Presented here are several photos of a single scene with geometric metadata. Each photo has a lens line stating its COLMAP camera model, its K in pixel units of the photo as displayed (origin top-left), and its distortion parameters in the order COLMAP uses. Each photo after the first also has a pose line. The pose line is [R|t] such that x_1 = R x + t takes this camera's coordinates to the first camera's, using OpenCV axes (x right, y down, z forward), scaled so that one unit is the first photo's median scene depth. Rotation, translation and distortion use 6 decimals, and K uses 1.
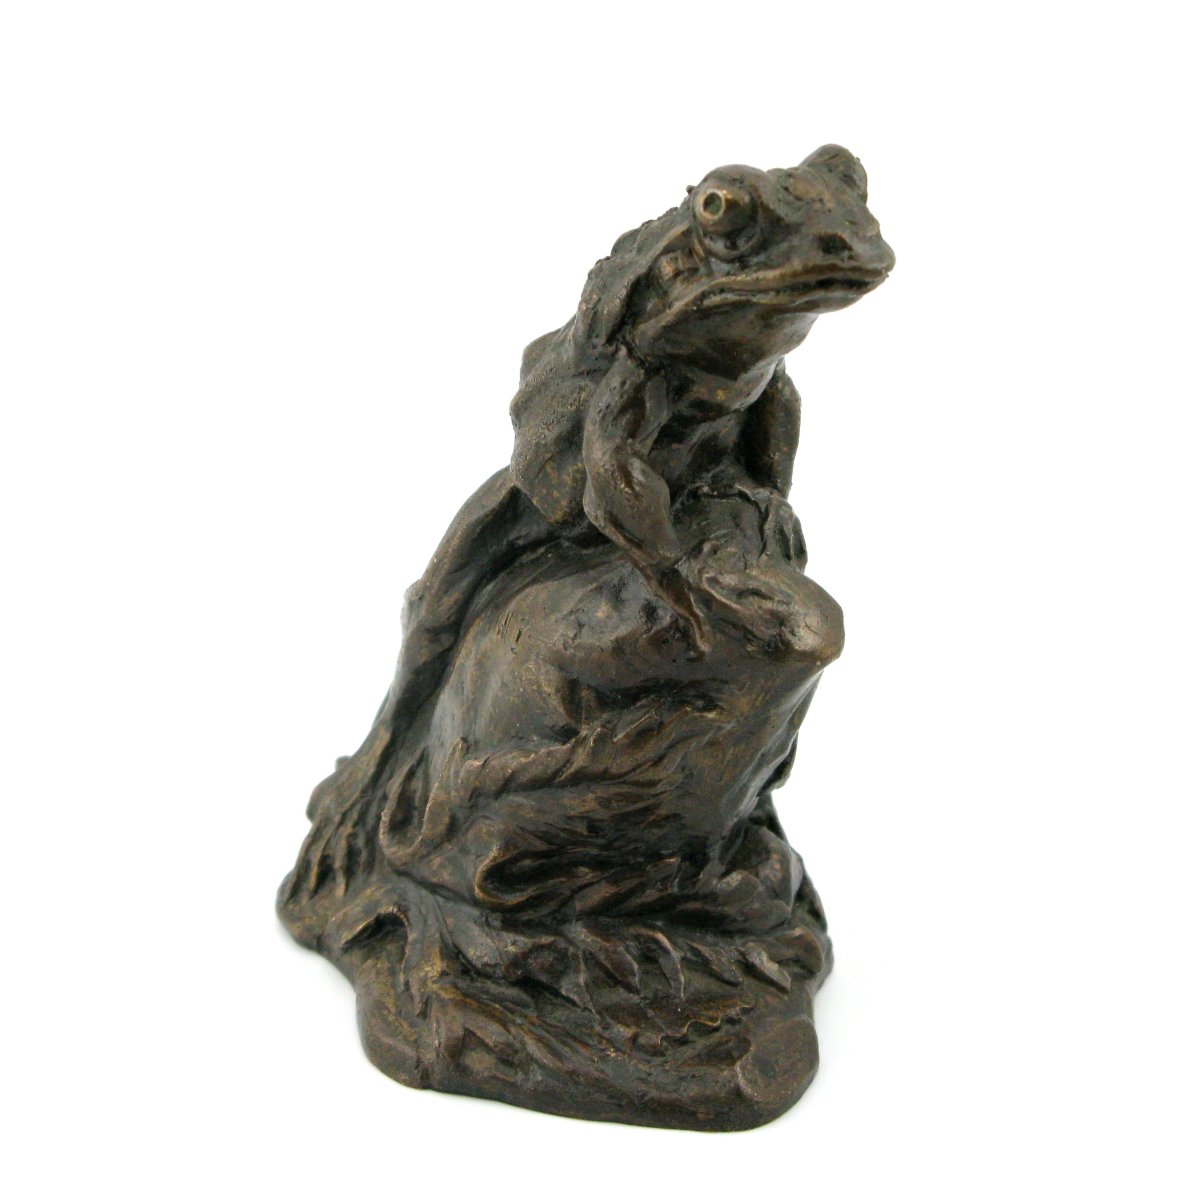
lens RADIAL K [[3330.2, 0, 599.5], [0, 3330.2, 597.3], [0, 0, 1]] dist [-0.054842, 0.000000]
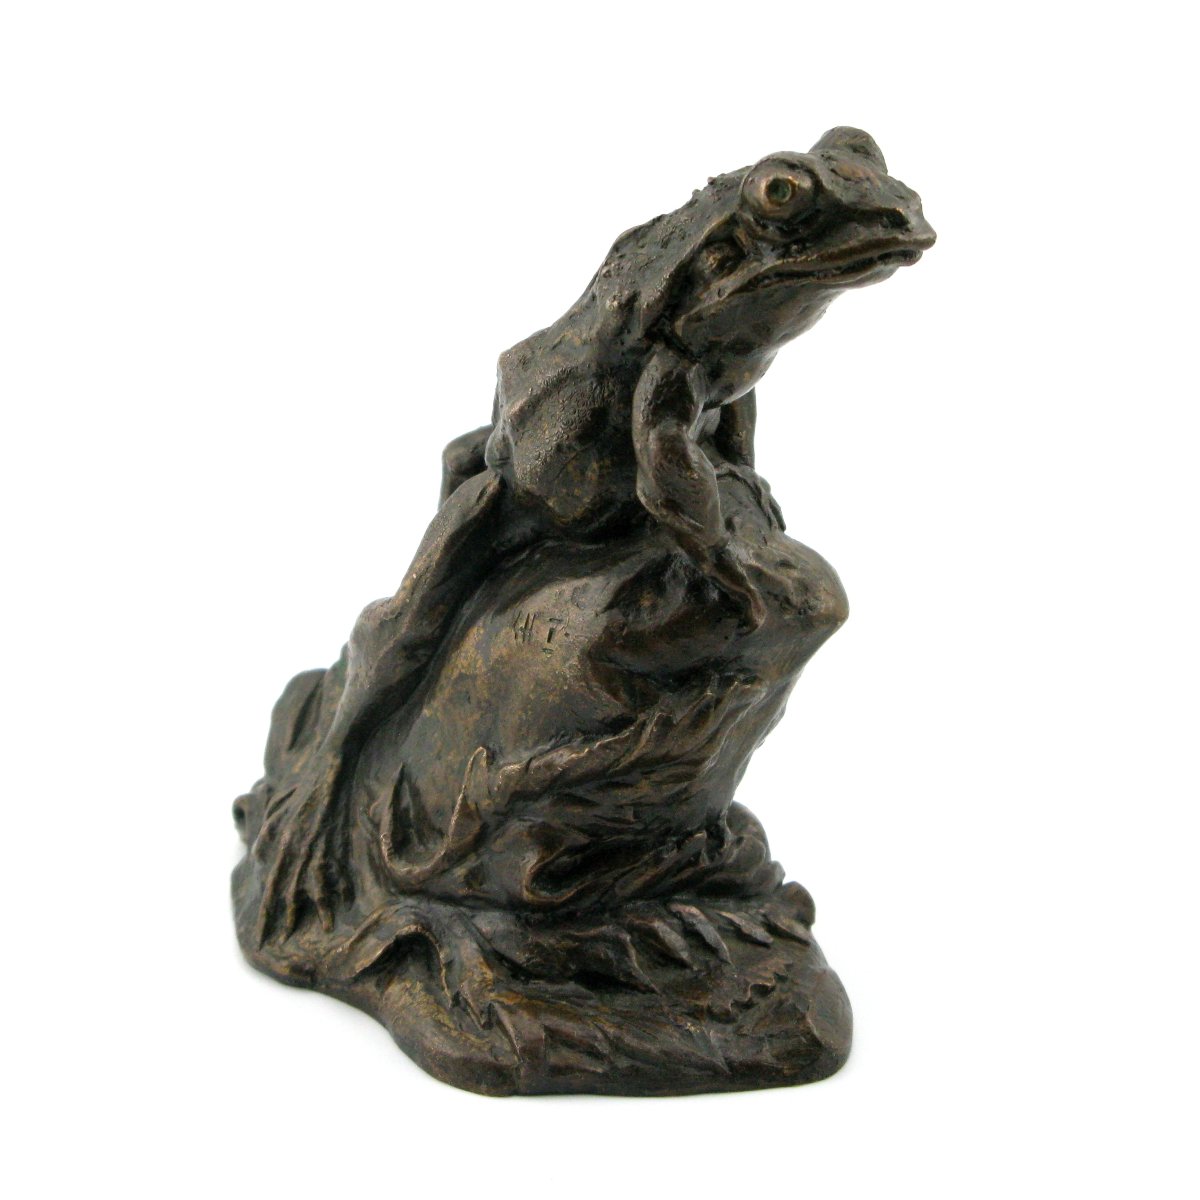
lens RADIAL K [[3330.2, 0, 600.0], [0, 3330.2, 604.0], [0, 0, 1]] dist [-0.054842, 0.000000]
pose [[0.930636, -0.124025, 0.344288, -0.357081], [0.125779, 0.991907, 0.017329, -0.013731], [-0.343651, 0.027177, 0.938704, 0.042621]]
